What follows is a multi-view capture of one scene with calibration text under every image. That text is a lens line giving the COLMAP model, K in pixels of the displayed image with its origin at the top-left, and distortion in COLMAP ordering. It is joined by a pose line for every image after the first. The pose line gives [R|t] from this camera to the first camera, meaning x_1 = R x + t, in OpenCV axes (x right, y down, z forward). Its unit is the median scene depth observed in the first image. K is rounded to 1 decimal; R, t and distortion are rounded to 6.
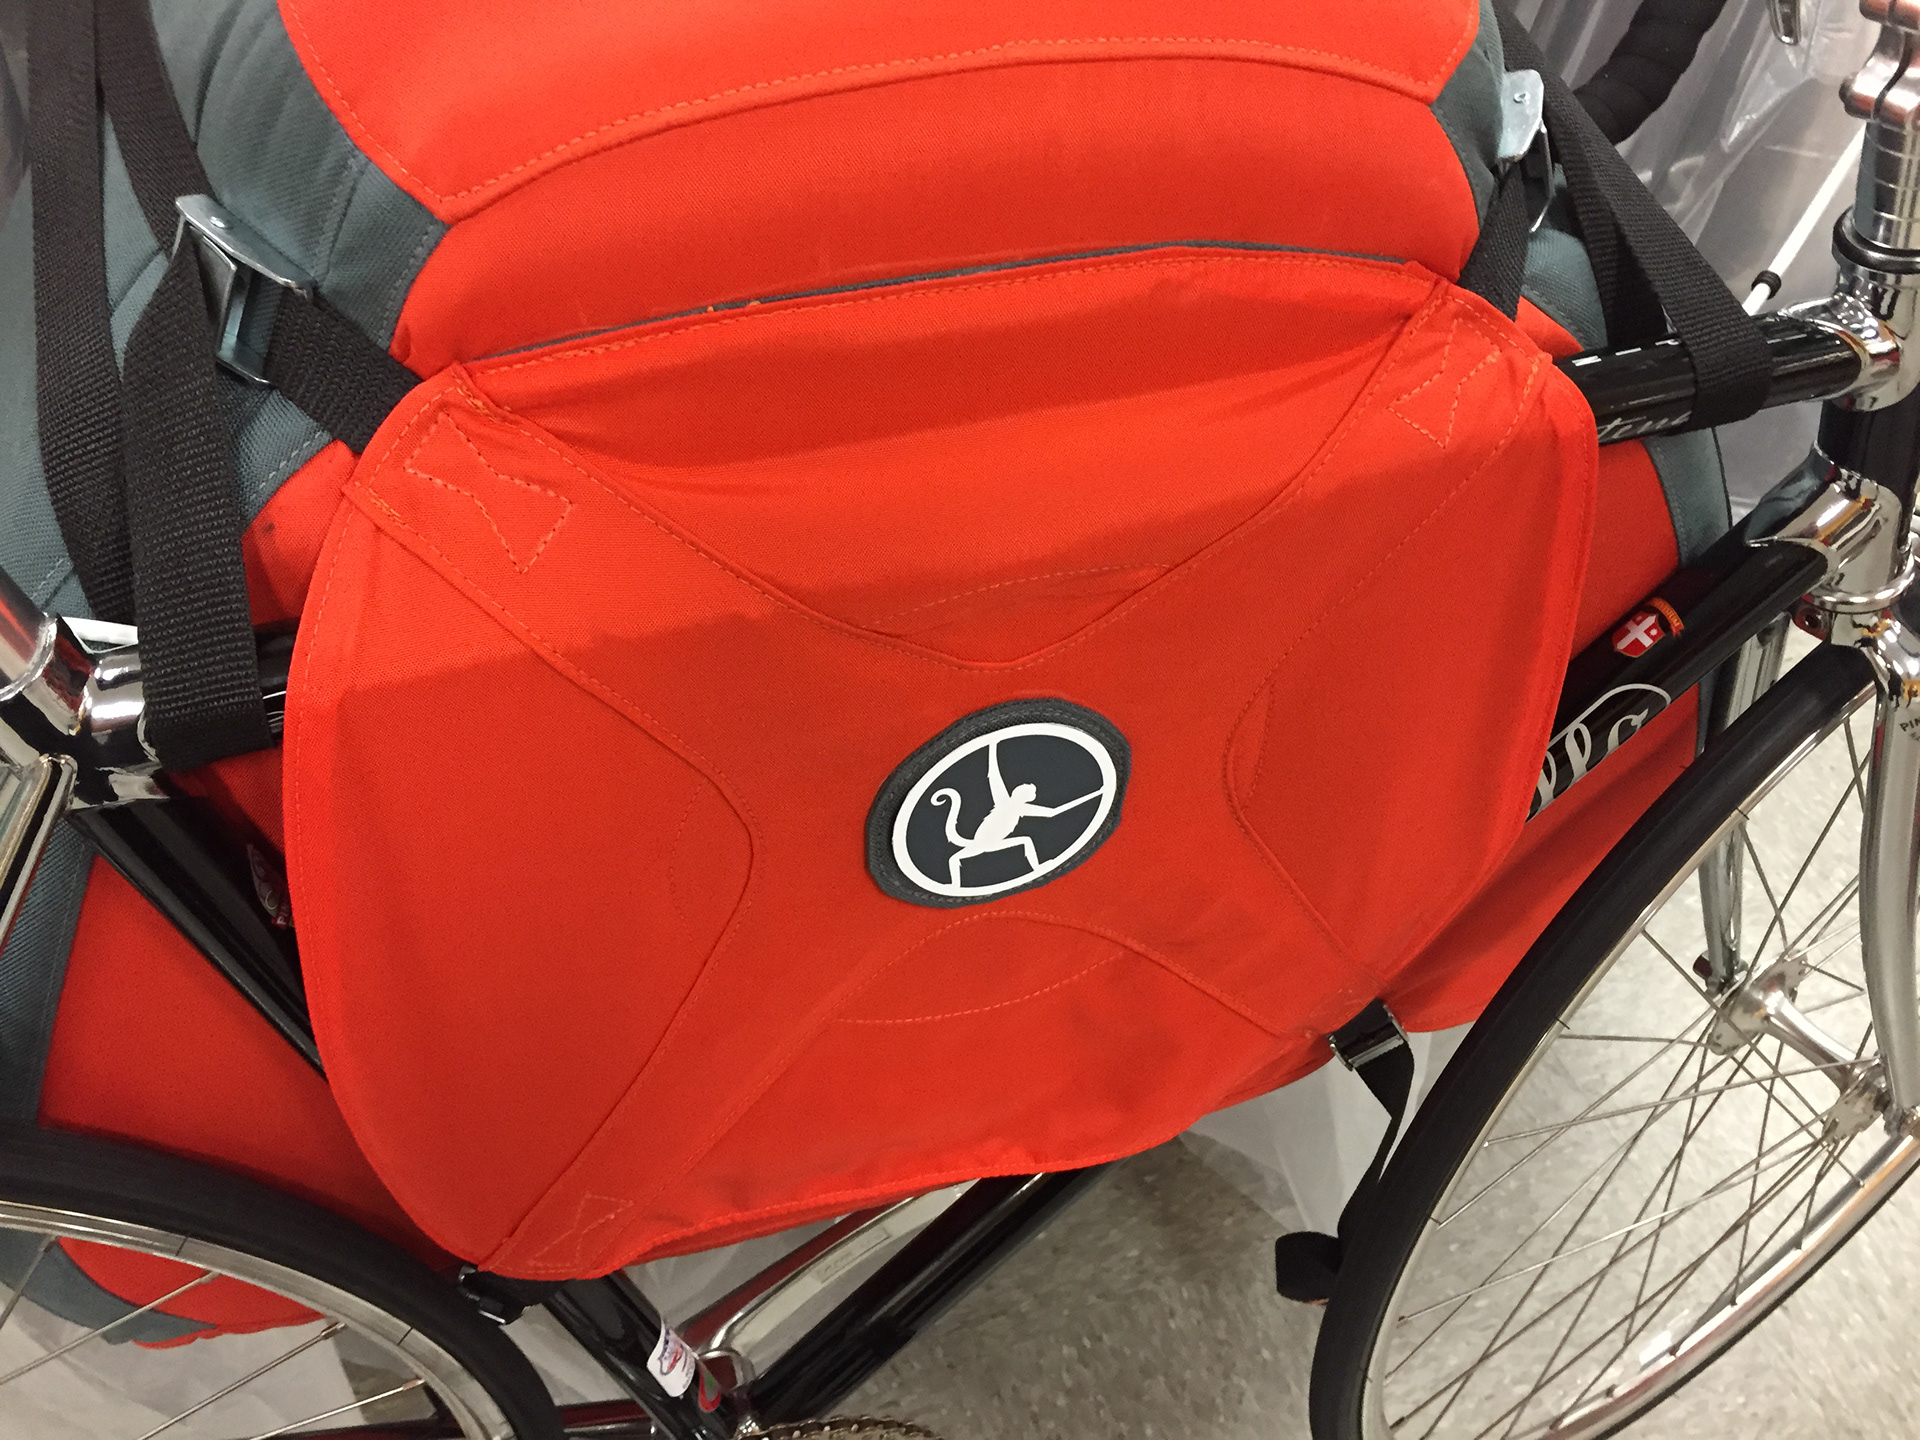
lens RADIAL K [[1643.1, 0, 954.8], [0, 1643.1, 726.9], [0, 0, 1]] dist [0.066955, -0.093047]
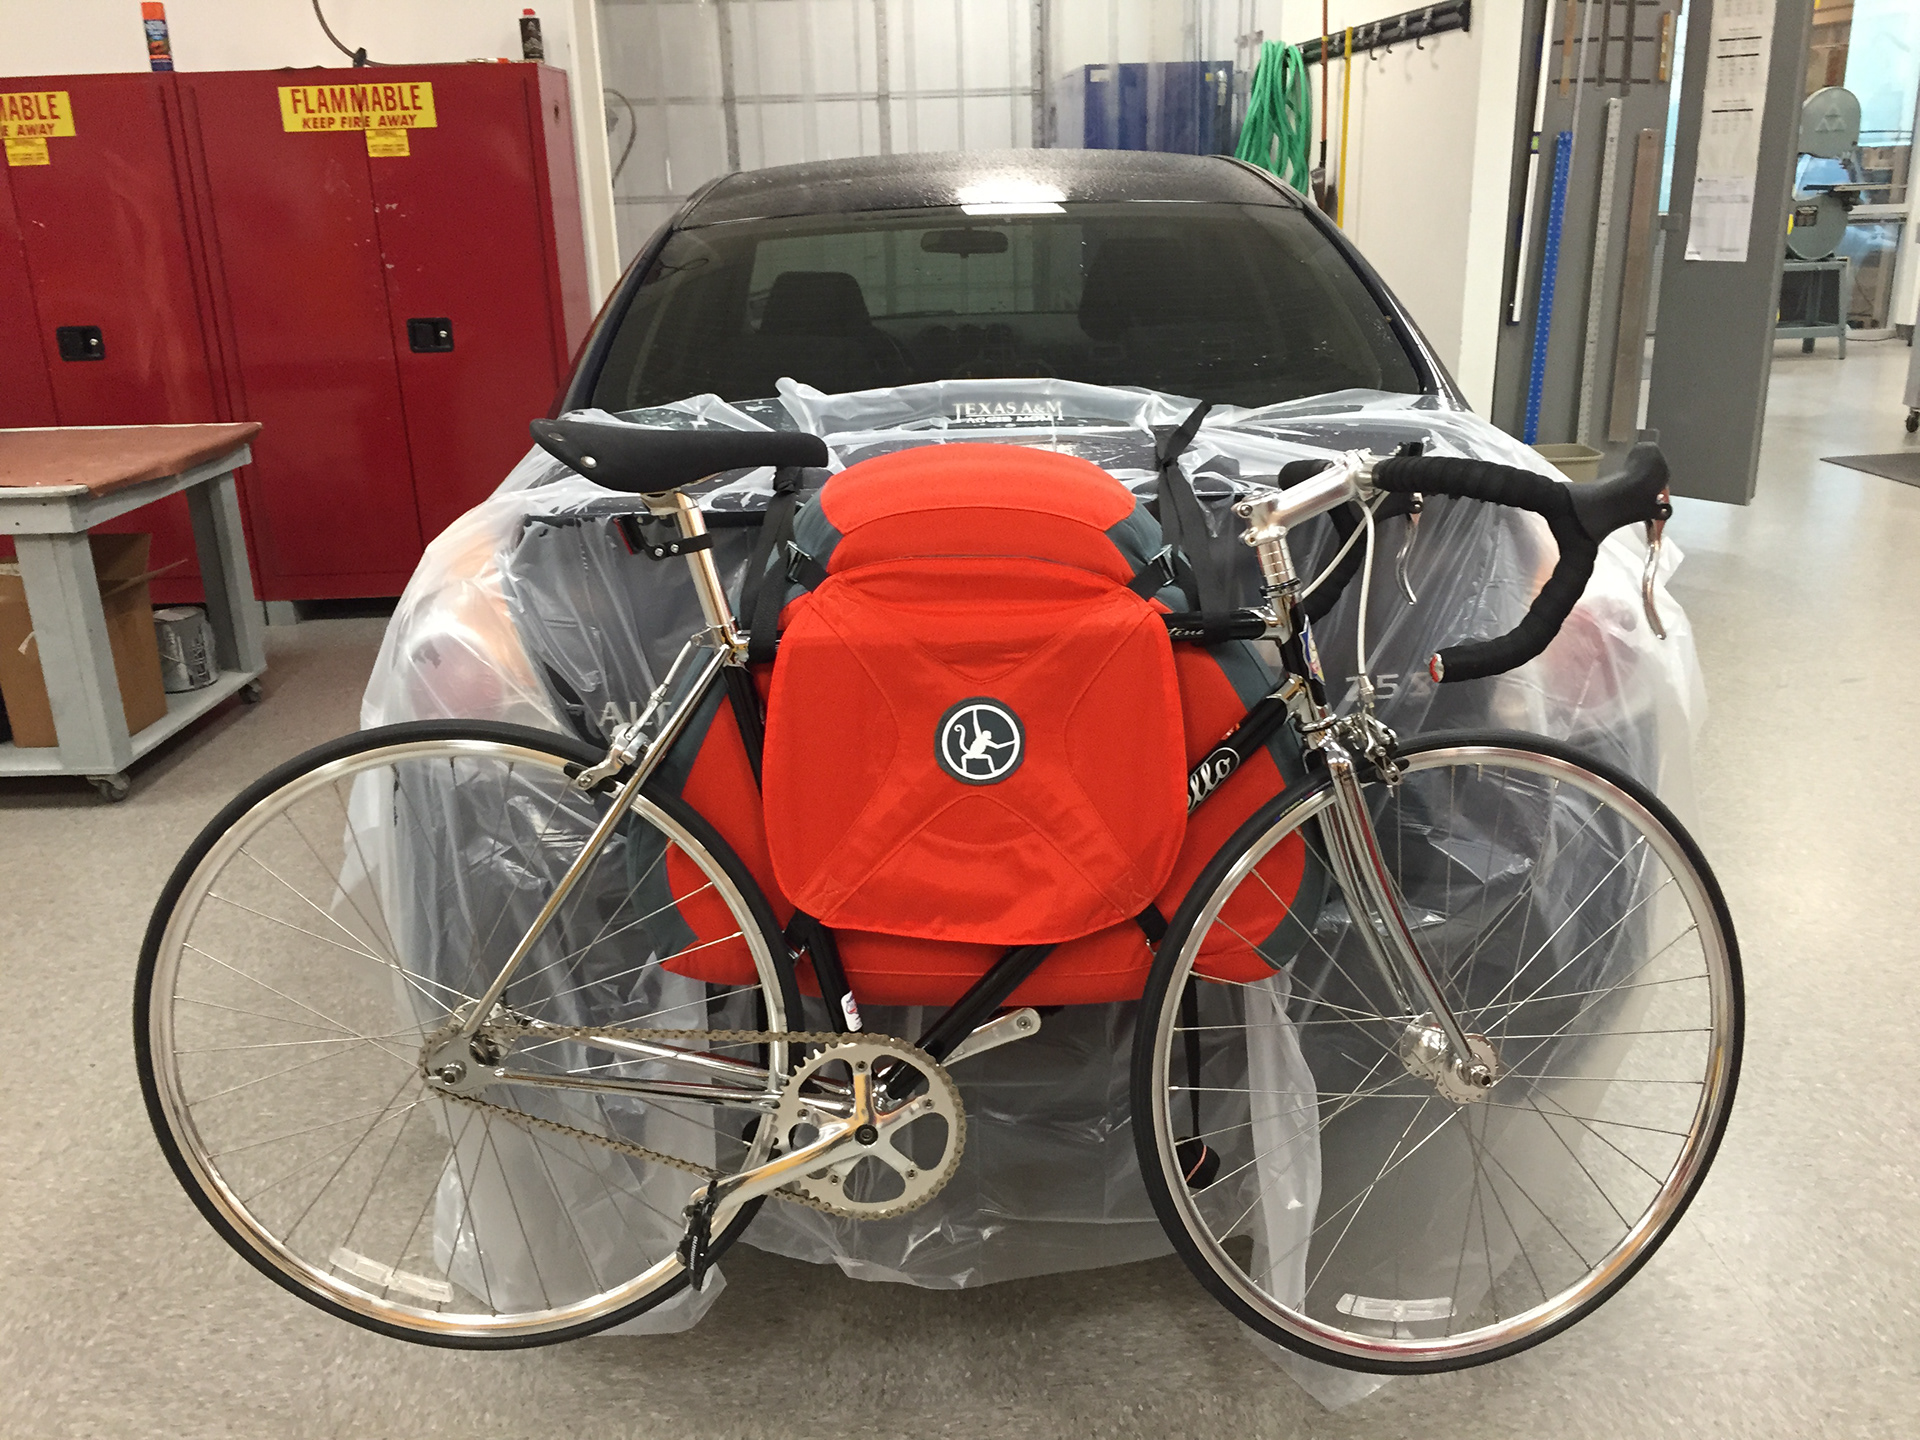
lens RADIAL K [[1643.1, 0, 954.8], [0, 1643.1, 726.9], [0, 0, 1]] dist [0.066955, -0.093047]
pose [[0.943944, 0.037689, -0.327948, 0.405382], [-0.200302, 0.855067, -0.478268, 0.616375], [0.262392, 0.517146, 0.814684, -0.625394]]
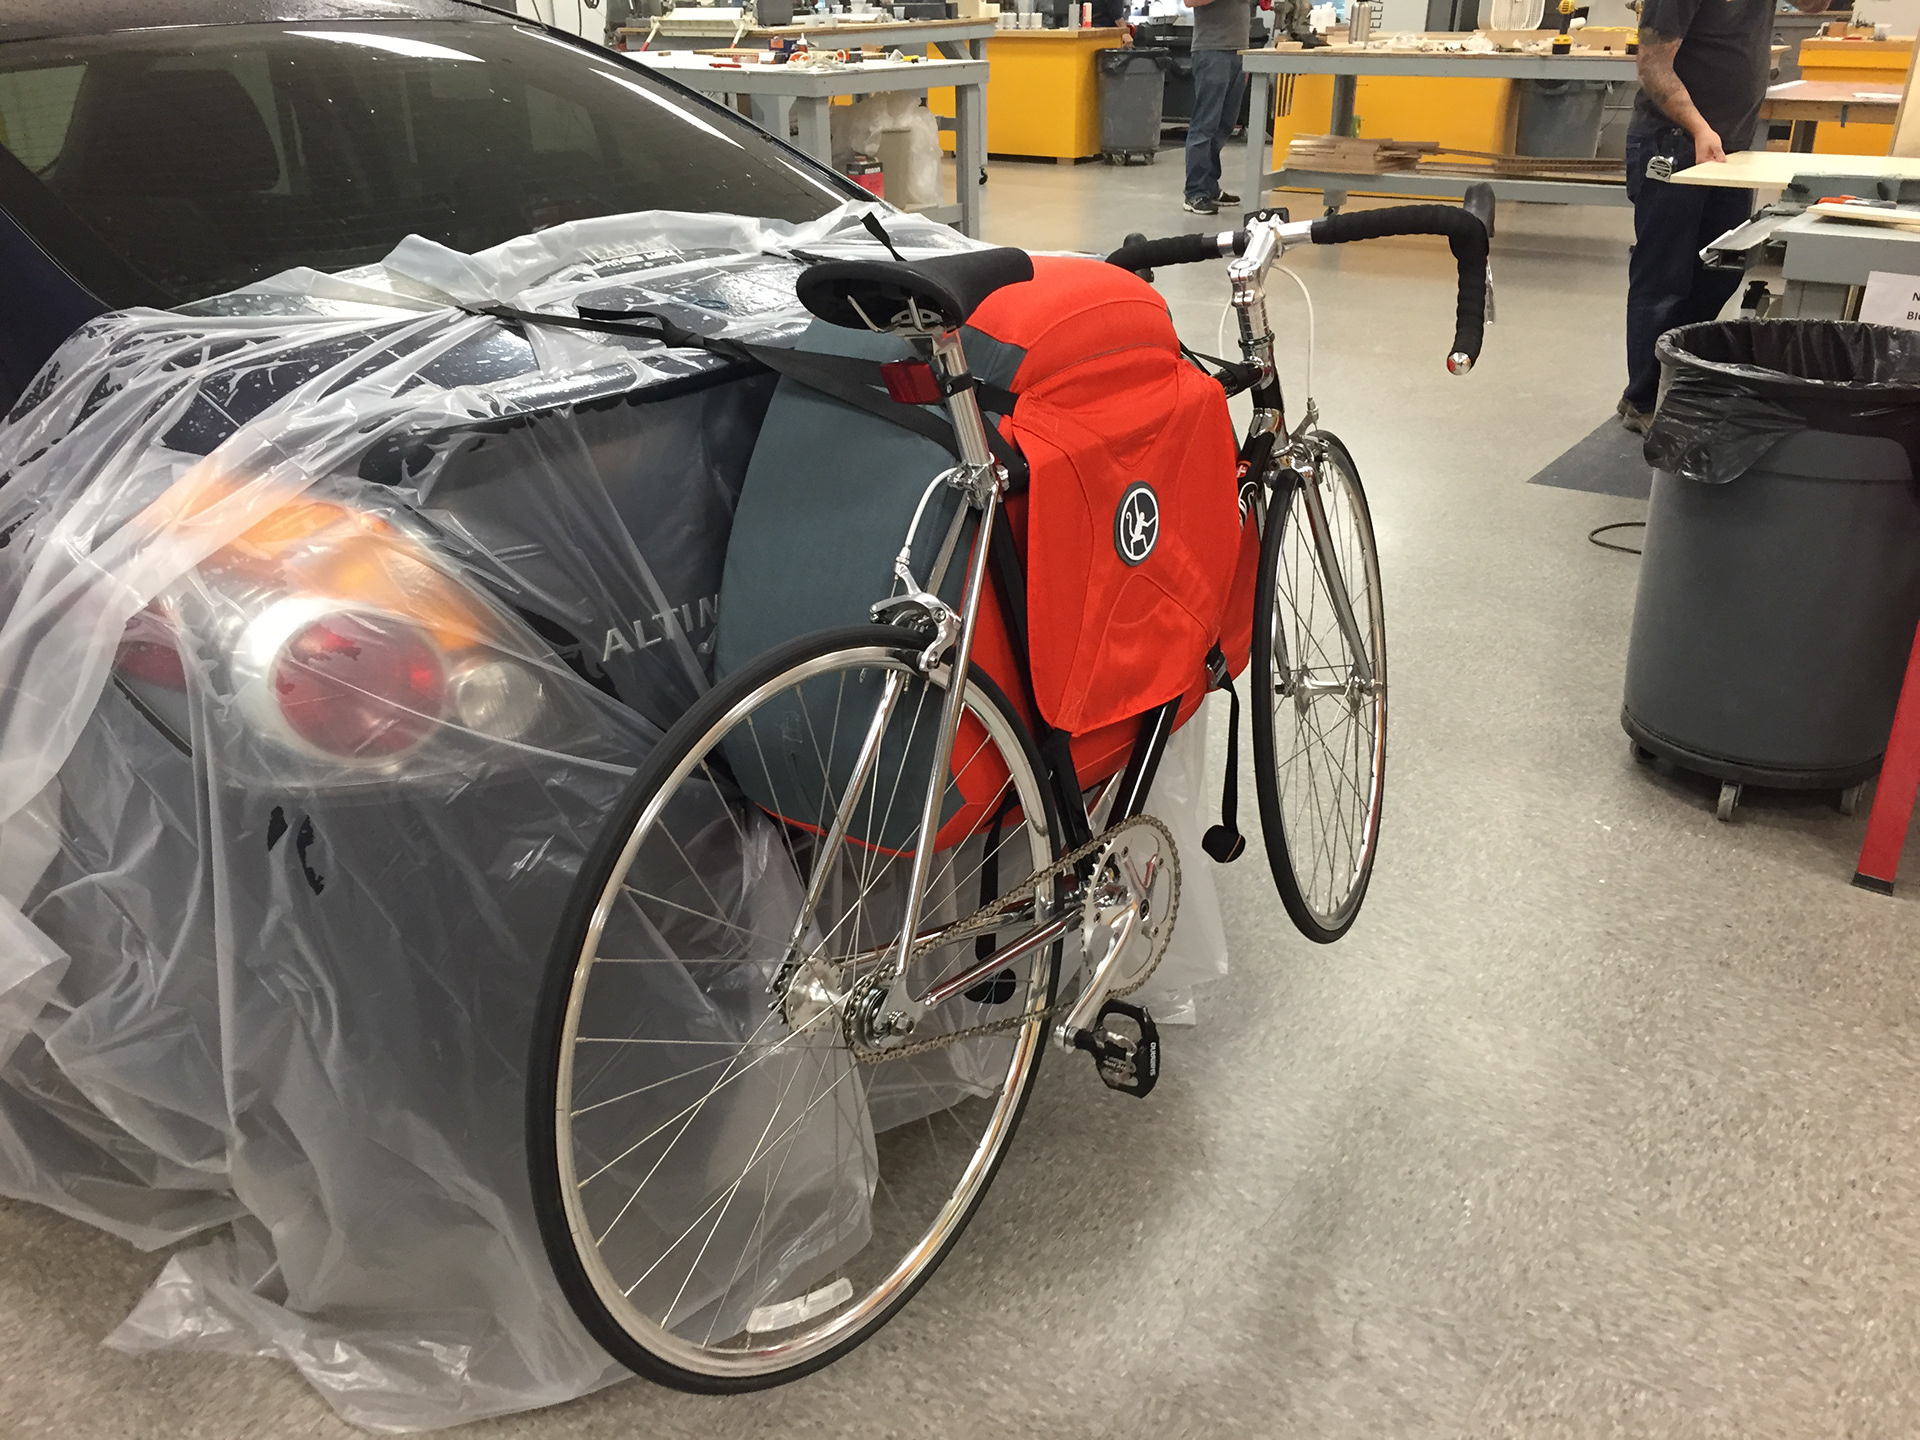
lens RADIAL K [[1643.1, 0, 954.8], [0, 1643.1, 726.9], [0, 0, 1]] dist [0.066955, -0.093047]
pose [[0.822420, -0.280881, 0.494704, -0.828794], [0.460450, 0.839356, -0.288907, 0.482779], [-0.334084, 0.465389, 0.819634, -0.572059]]
